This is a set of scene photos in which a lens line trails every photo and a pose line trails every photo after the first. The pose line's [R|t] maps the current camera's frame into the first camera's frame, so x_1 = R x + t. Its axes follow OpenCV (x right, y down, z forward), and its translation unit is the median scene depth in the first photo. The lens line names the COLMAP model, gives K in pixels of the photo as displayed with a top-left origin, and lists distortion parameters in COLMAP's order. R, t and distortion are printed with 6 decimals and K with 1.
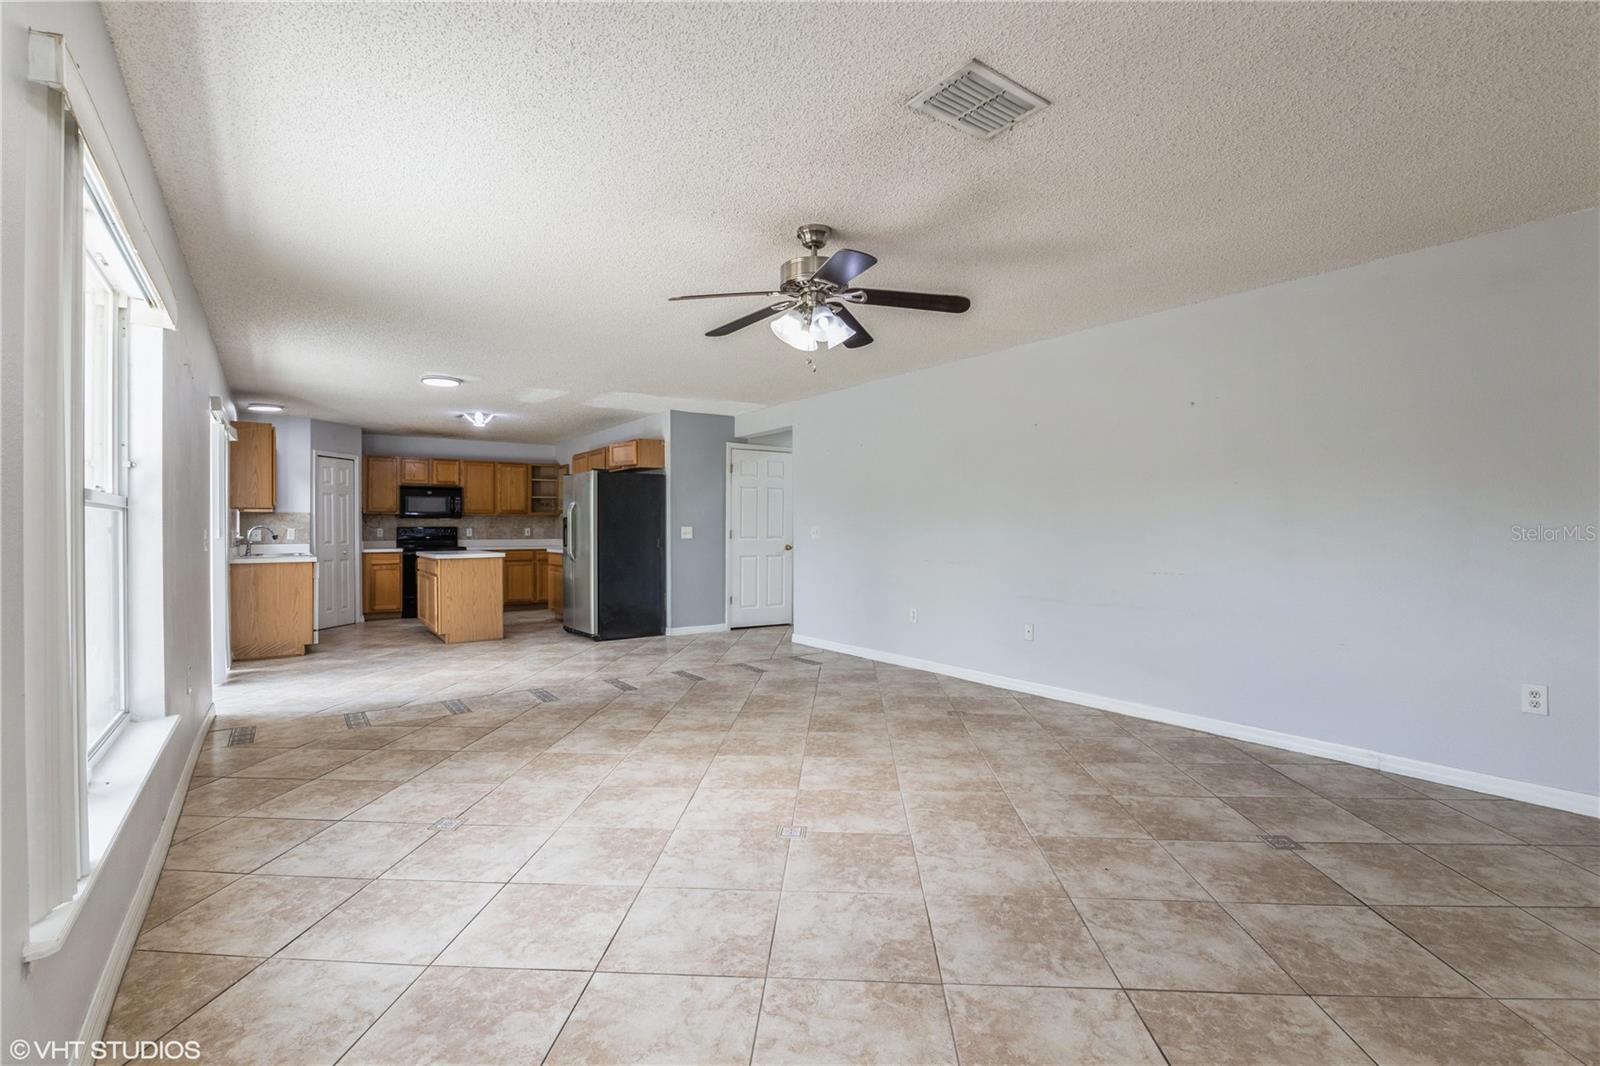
lens RADIAL K [[725.4, 0, 800.0], [0, 725.4, 533.0], [0, 0, 1]] dist [-0.018327, 0.000085]
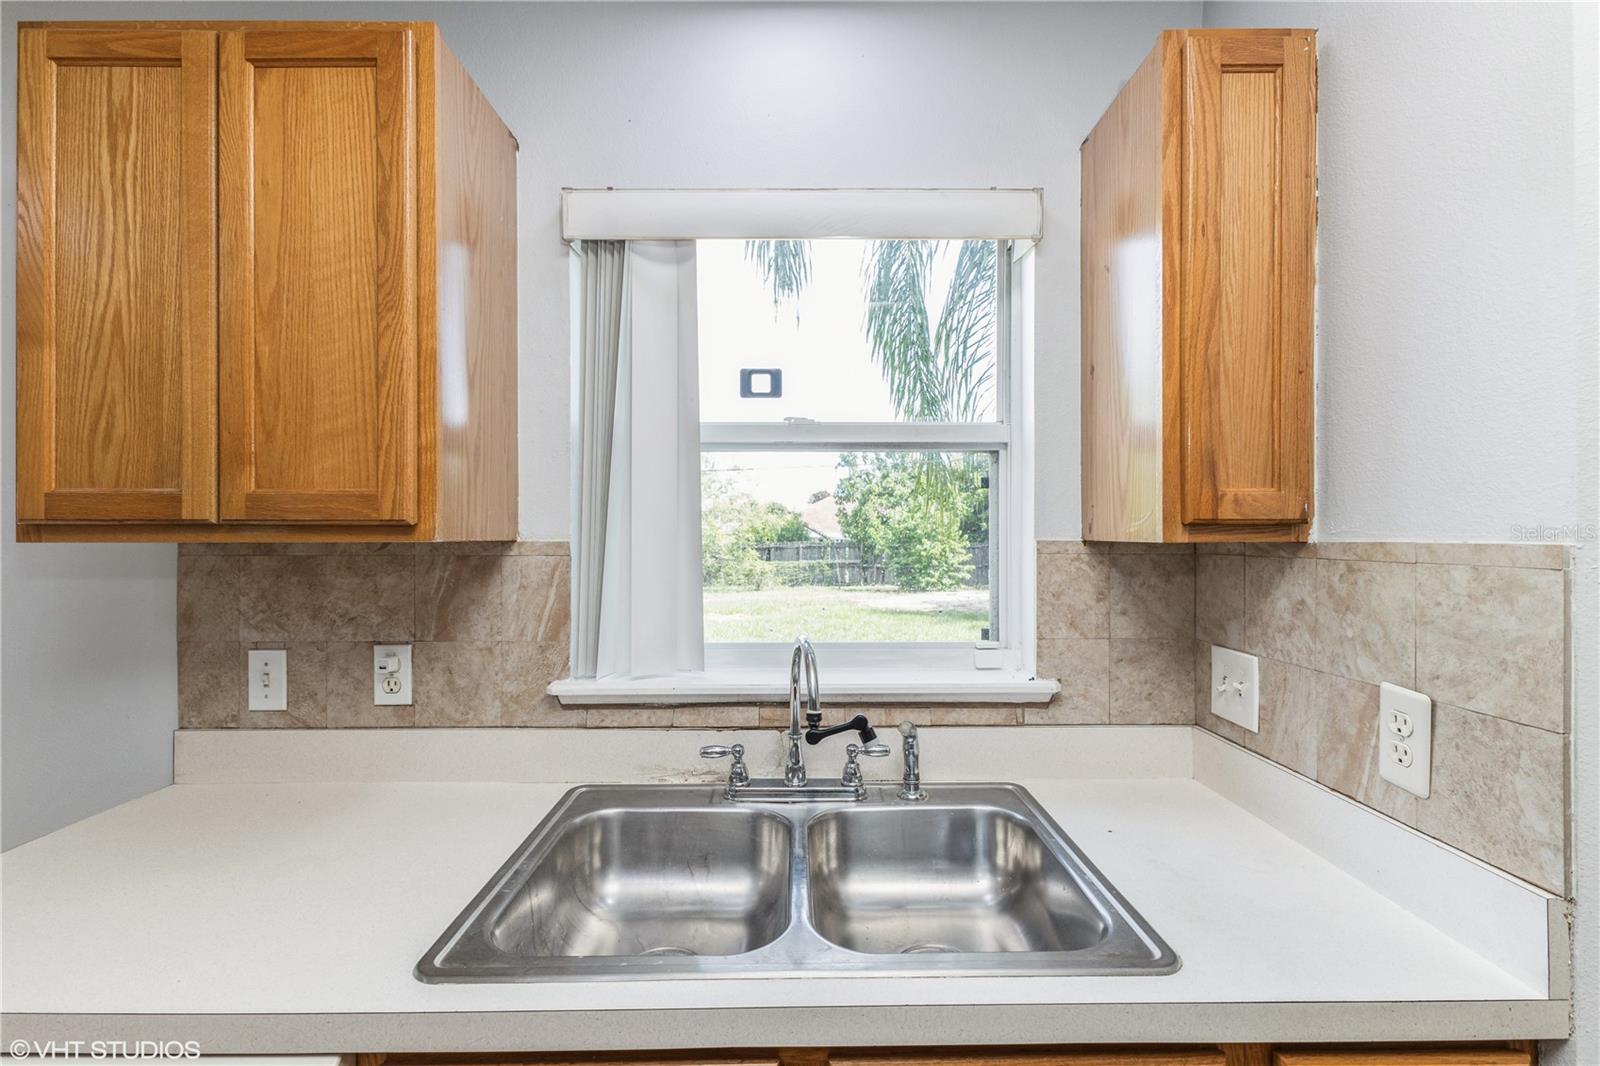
lens RADIAL K [[709.0, 0, 803.0], [0, 709.0, 524.8], [0, 0, 1]] dist [0.015479, -0.006486]
pose [[-0.586535, 0.001165, -0.809923, -0.564568], [0.001641, 0.999999, 0.000250, -0.031601], [0.809922, -0.001182, -0.586536, 0.987621]]
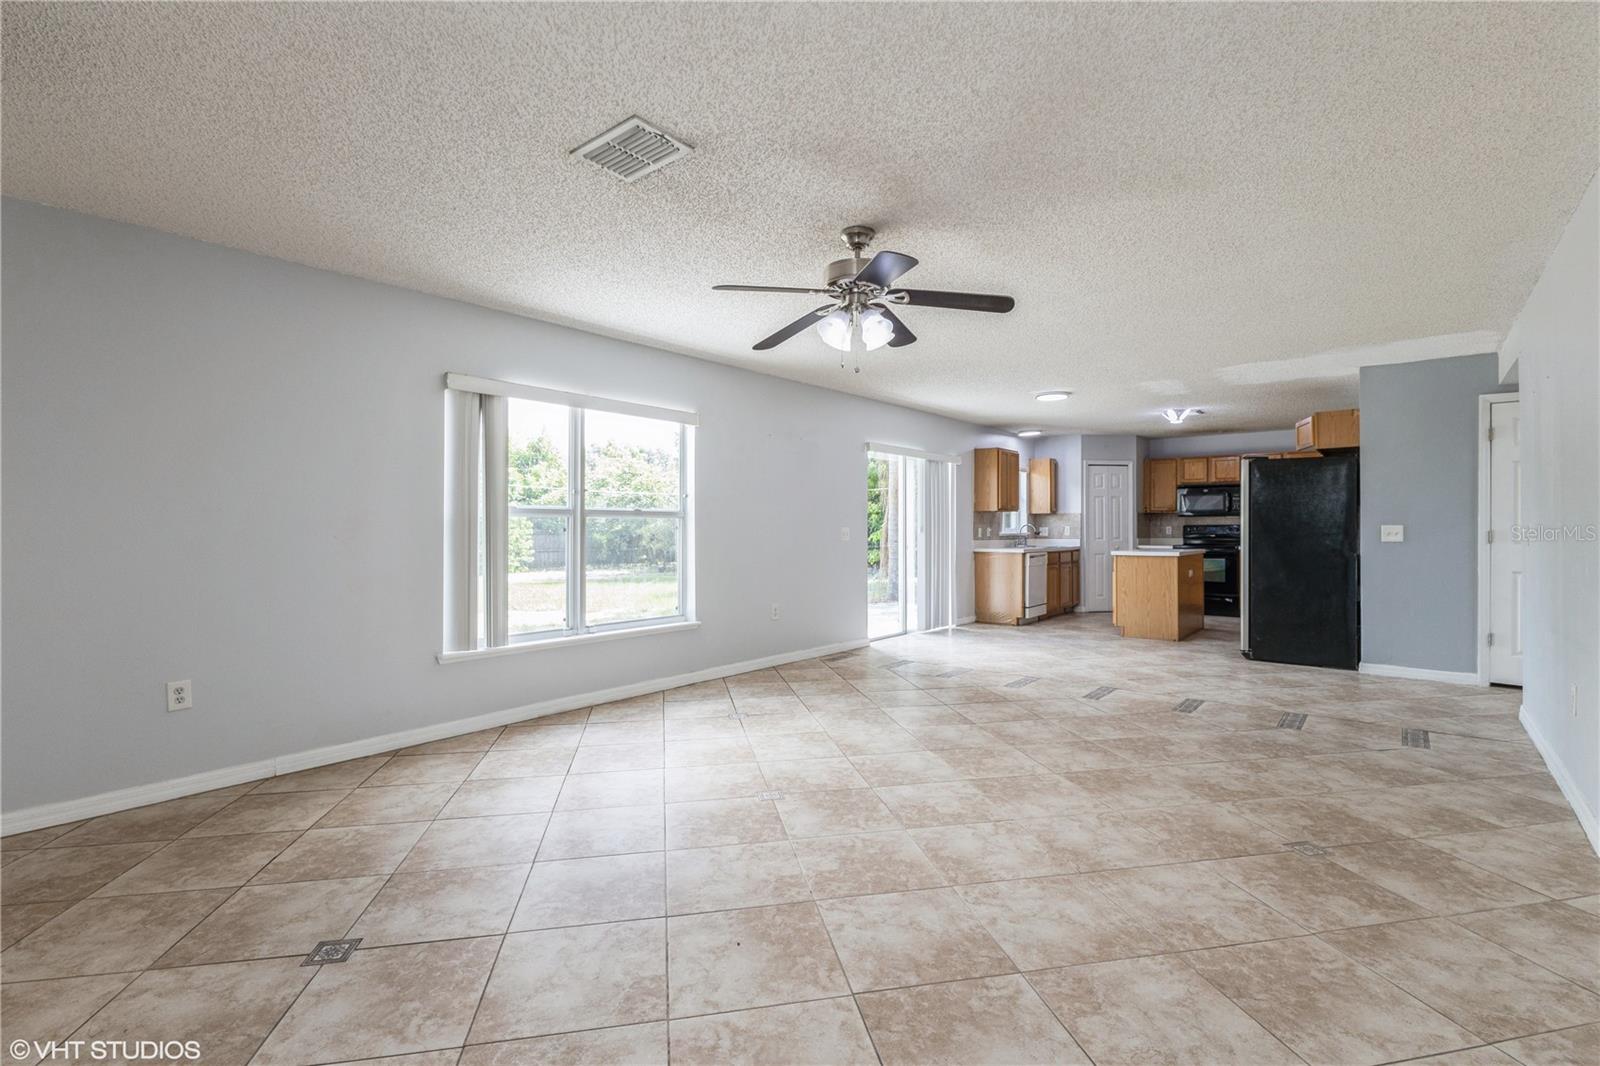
lens RADIAL K [[727.5, 0, 817.2], [0, 727.5, 529.0], [0, 0, 1]] dist [0.001741, -0.008157]
pose [[0.259917, 0.005491, -0.965615, 0.380720], [-0.006999, 0.999968, 0.003802, -0.003630], [0.965606, 0.005771, 0.259947, 0.264191]]
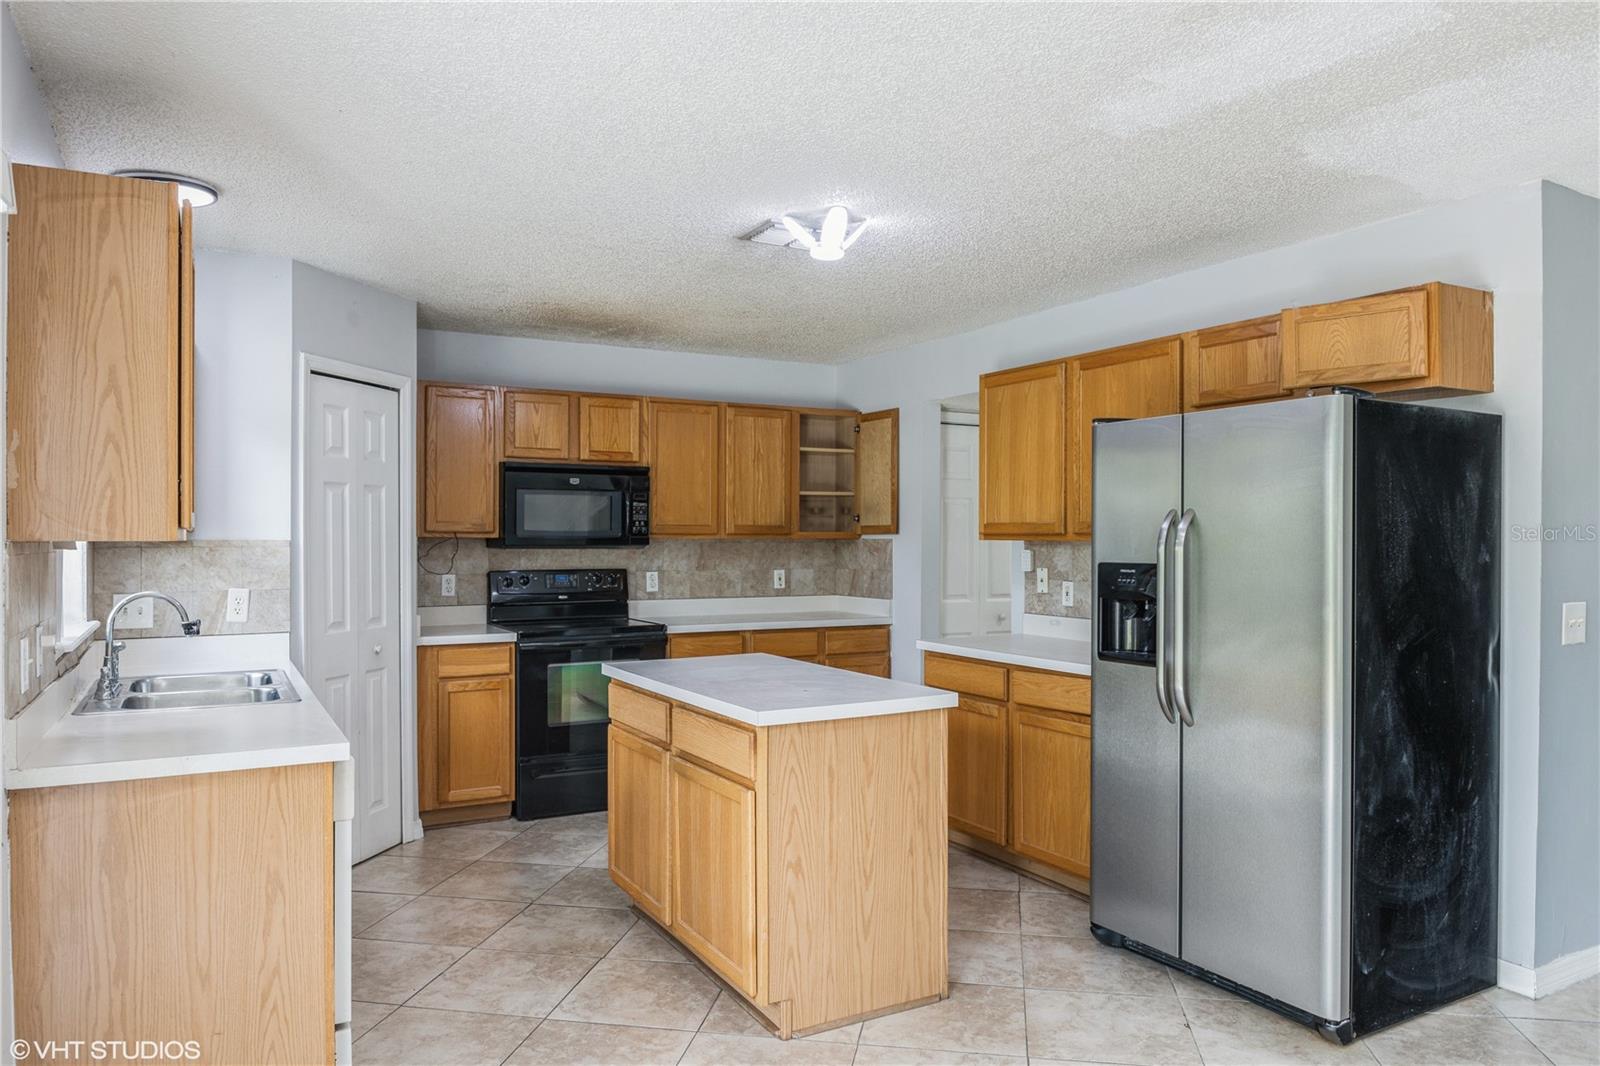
lens RADIAL K [[1077.5, 0, 798.9], [0, 1077.5, 546.0], [0, 0, 1]] dist [-0.023493, -0.001451]
pose [[0.992938, 0.006222, -0.118474, -0.394601], [-0.006051, 0.999980, 0.001803, -0.028340], [0.118482, -0.001073, 0.992956, 0.542623]]
